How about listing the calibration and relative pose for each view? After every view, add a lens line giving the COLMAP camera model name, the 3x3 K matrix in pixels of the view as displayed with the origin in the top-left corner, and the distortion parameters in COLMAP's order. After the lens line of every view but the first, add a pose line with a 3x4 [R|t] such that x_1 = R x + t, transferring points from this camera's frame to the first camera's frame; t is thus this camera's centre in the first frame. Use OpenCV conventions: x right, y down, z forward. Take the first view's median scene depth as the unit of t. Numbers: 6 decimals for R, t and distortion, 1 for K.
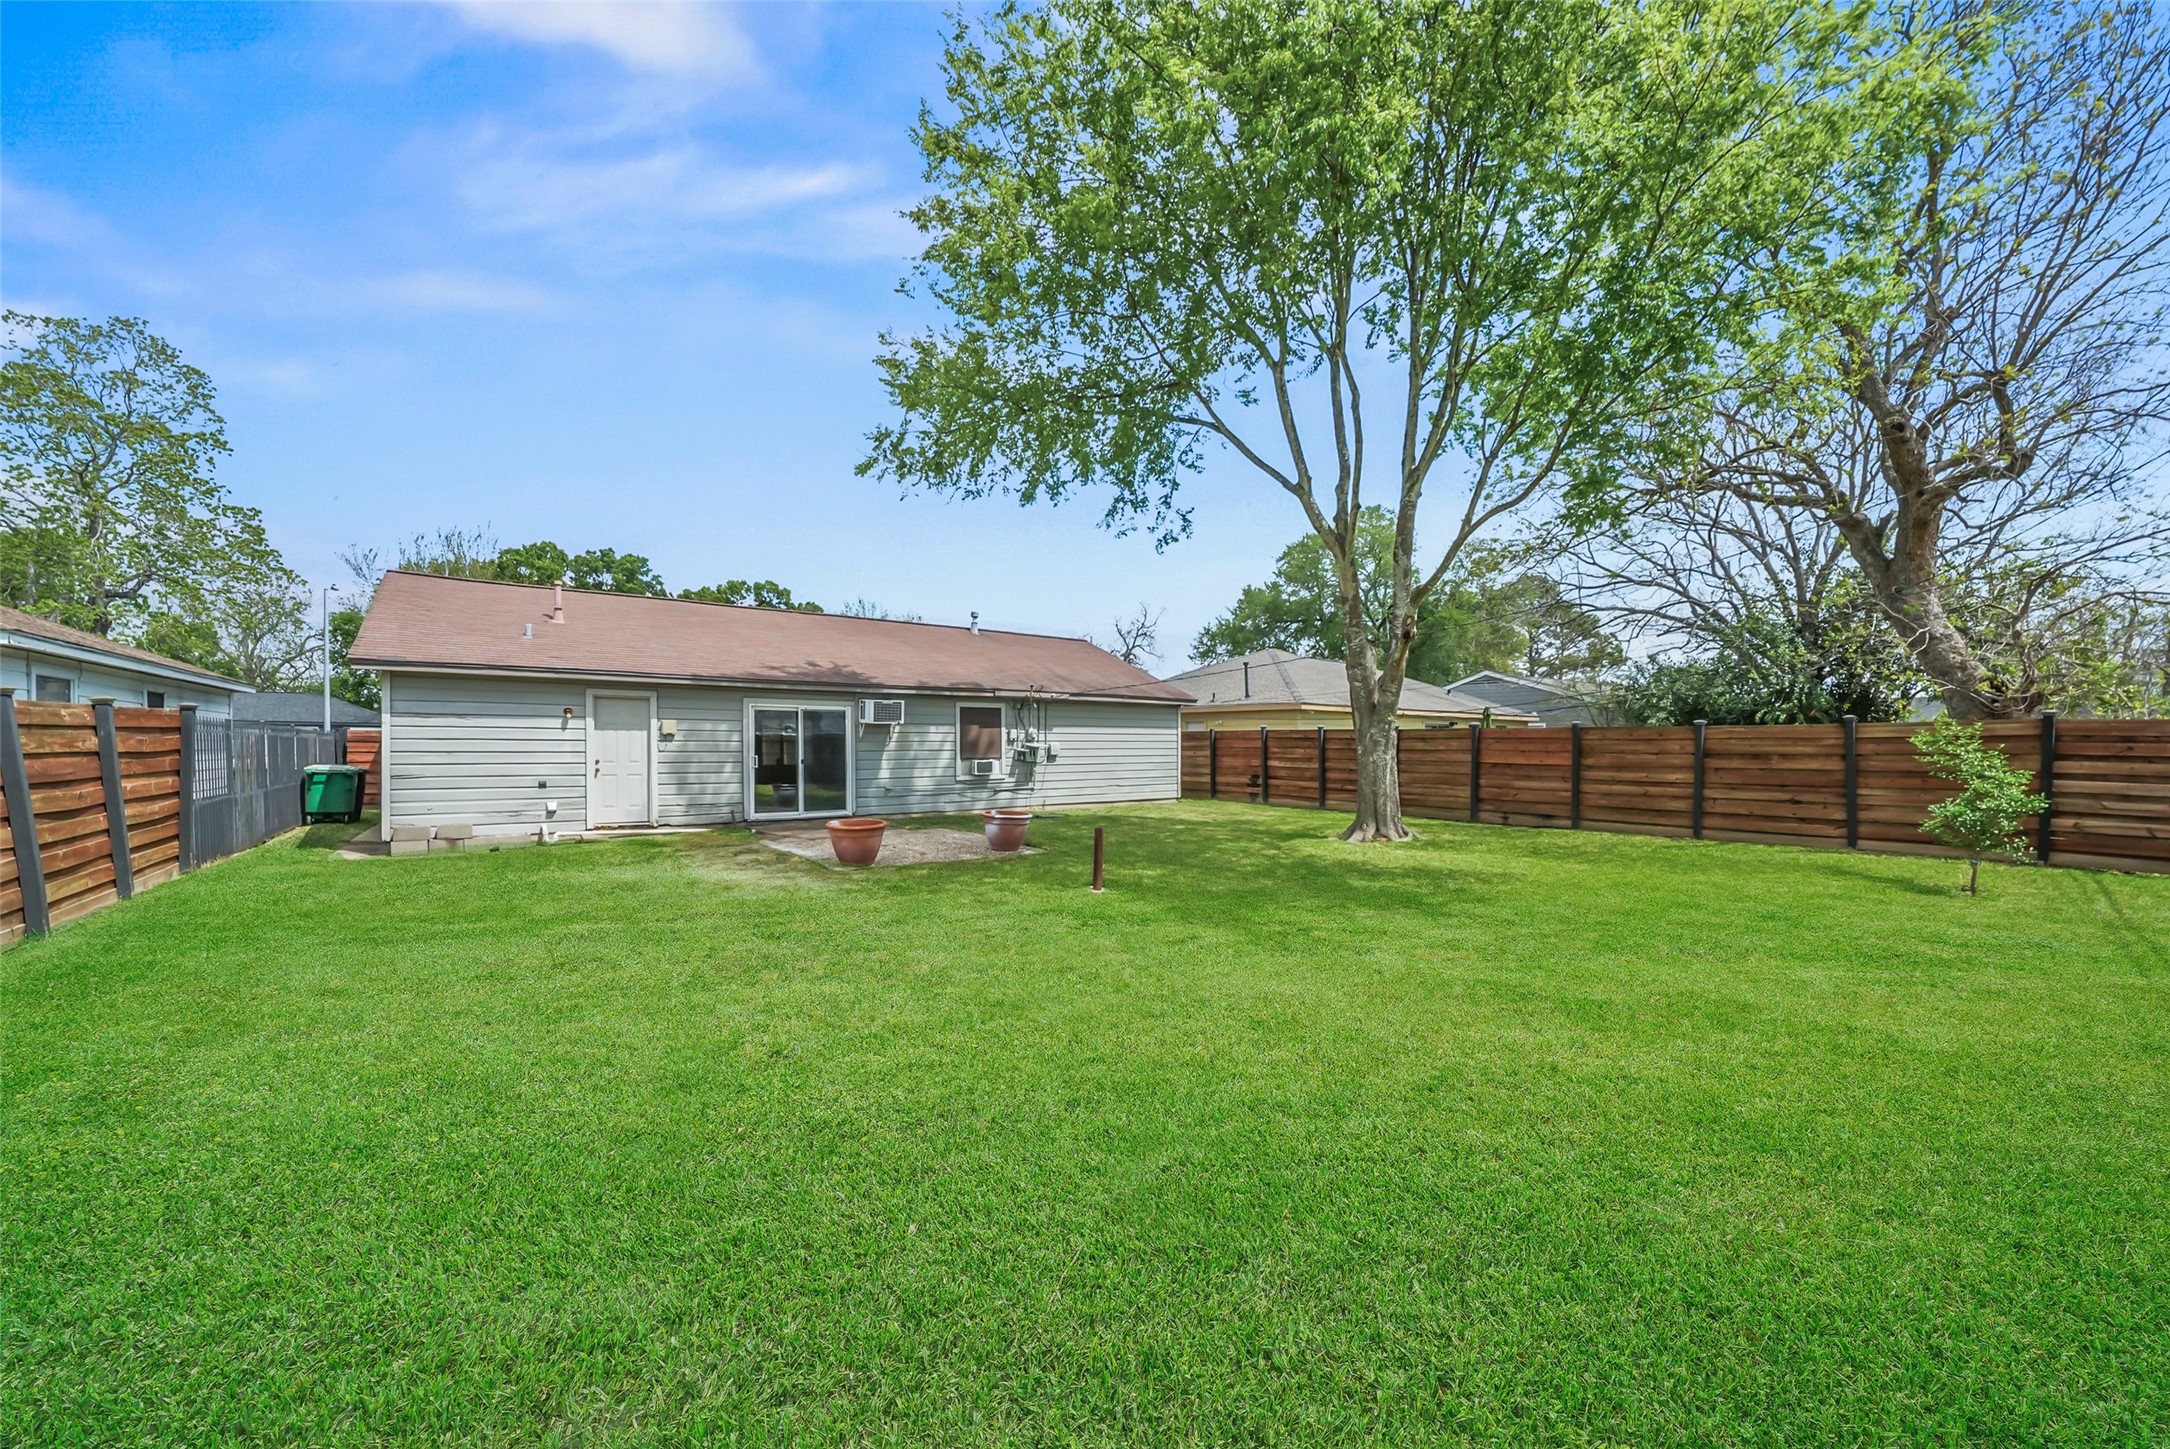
lens RADIAL K [[768.2, 0, 1077.6], [0, 768.2, 738.5], [0, 0, 1]] dist [-0.013840, -0.000294]
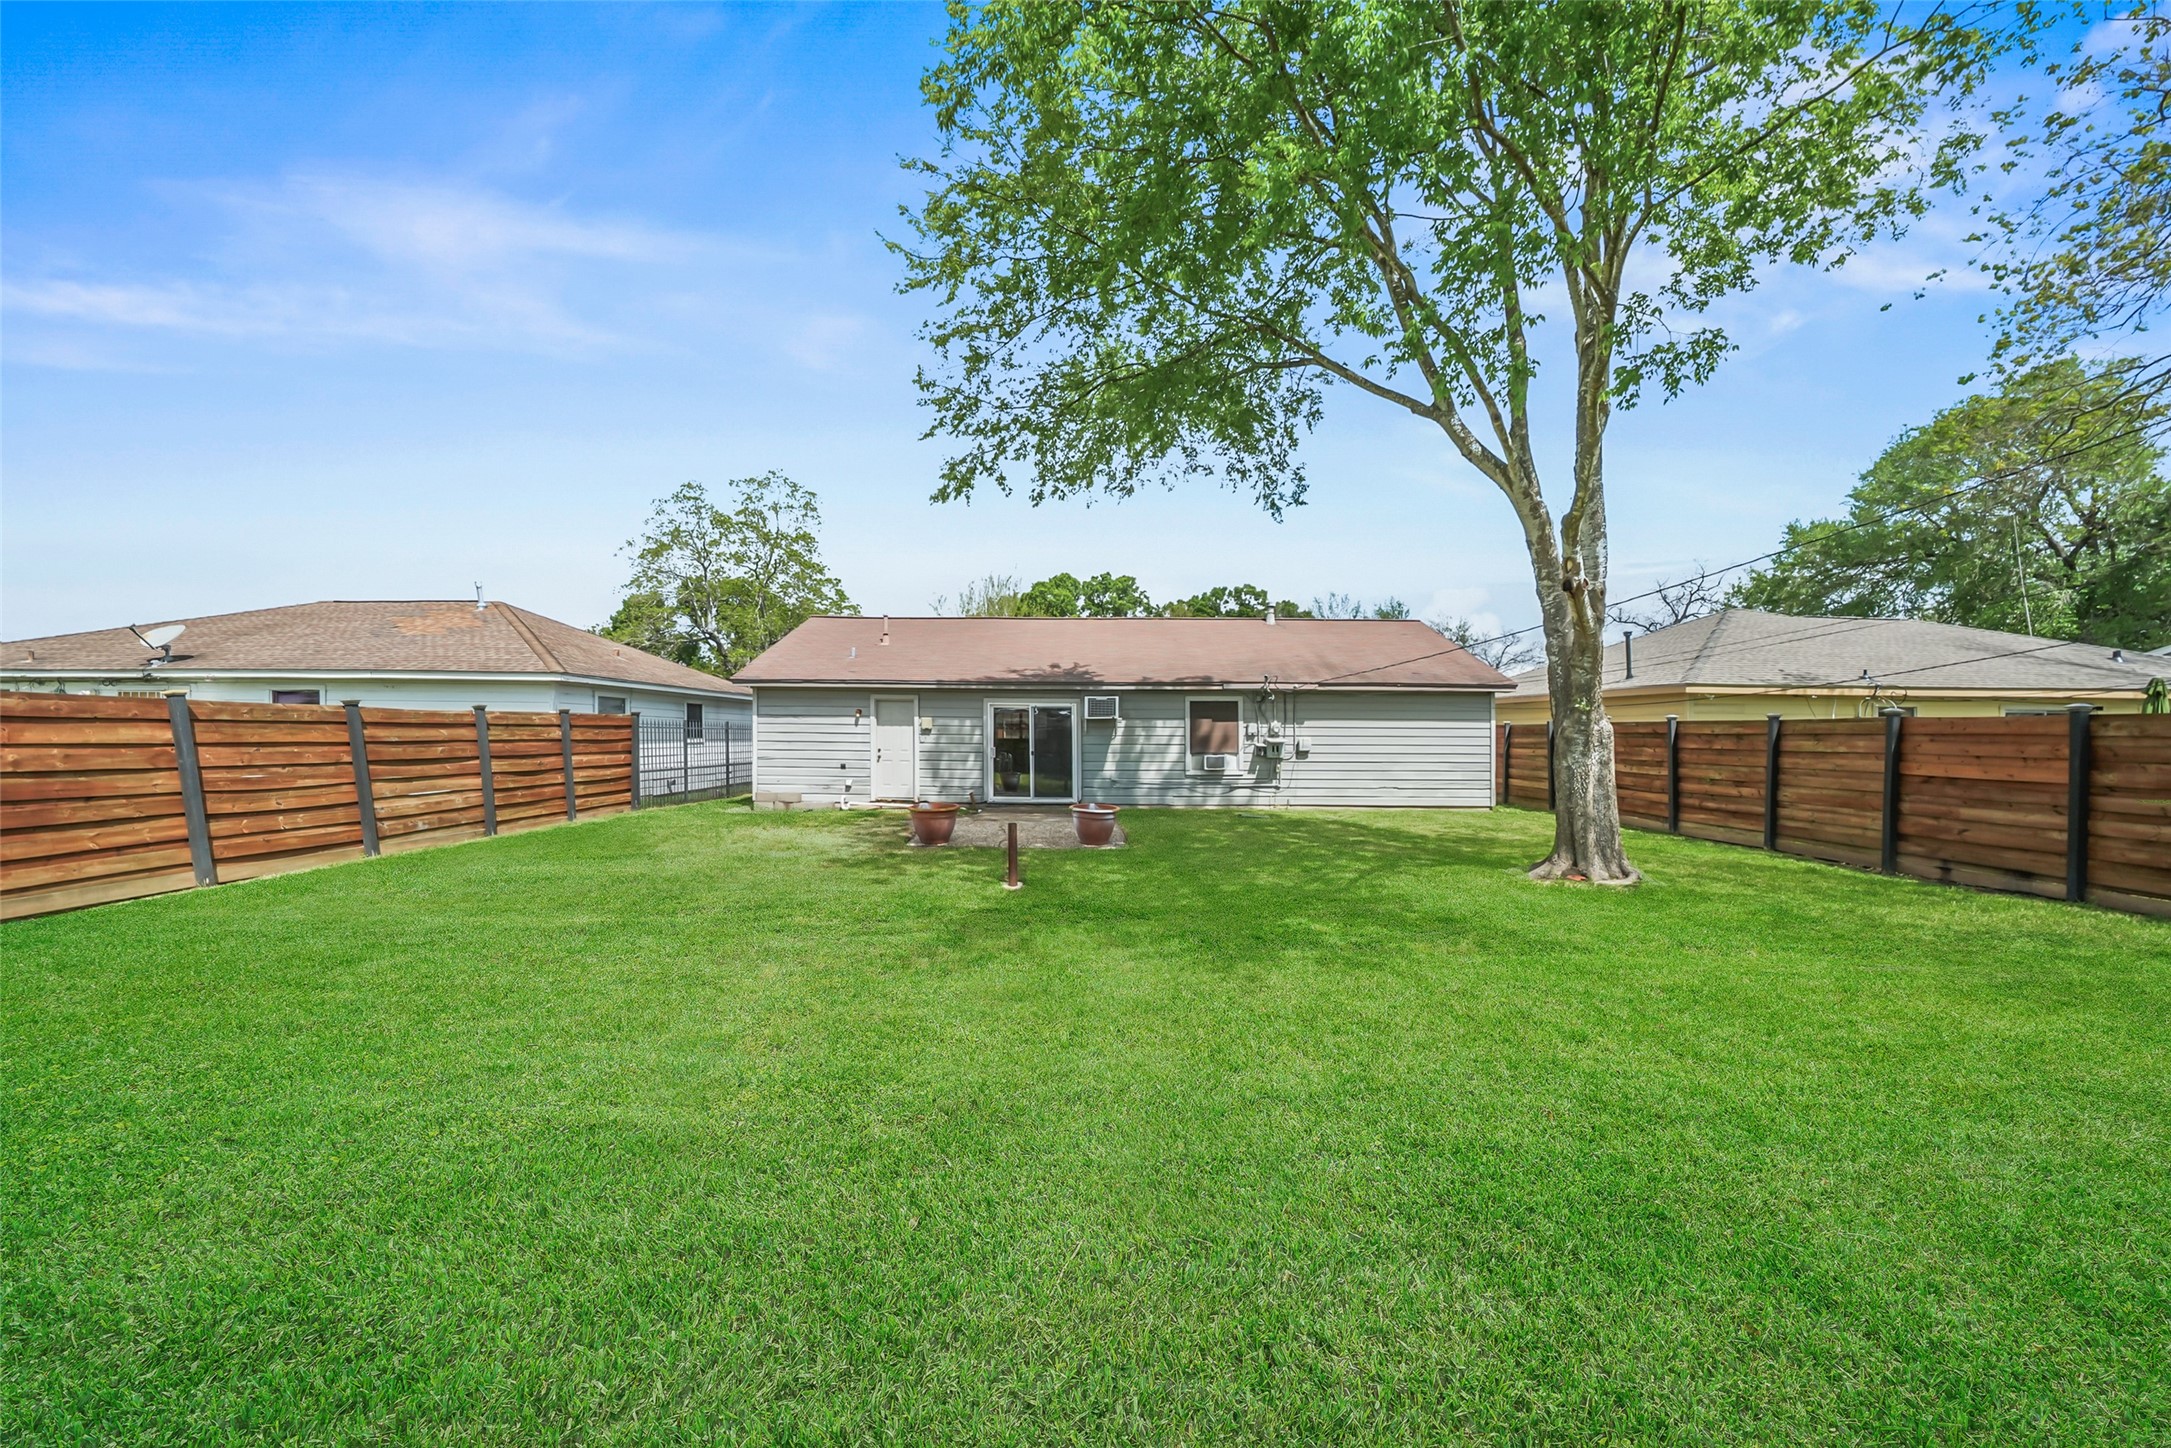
lens RADIAL K [[768.6, 0, 1101.2], [0, 768.6, 728.9], [0, 0, 1]] dist [-0.013840, -0.000294]
pose [[0.801839, -0.001069, -0.597539, 0.355451], [-0.001892, 0.999989, -0.004329, -0.000838], [0.597537, 0.004602, 0.801828, 0.135872]]
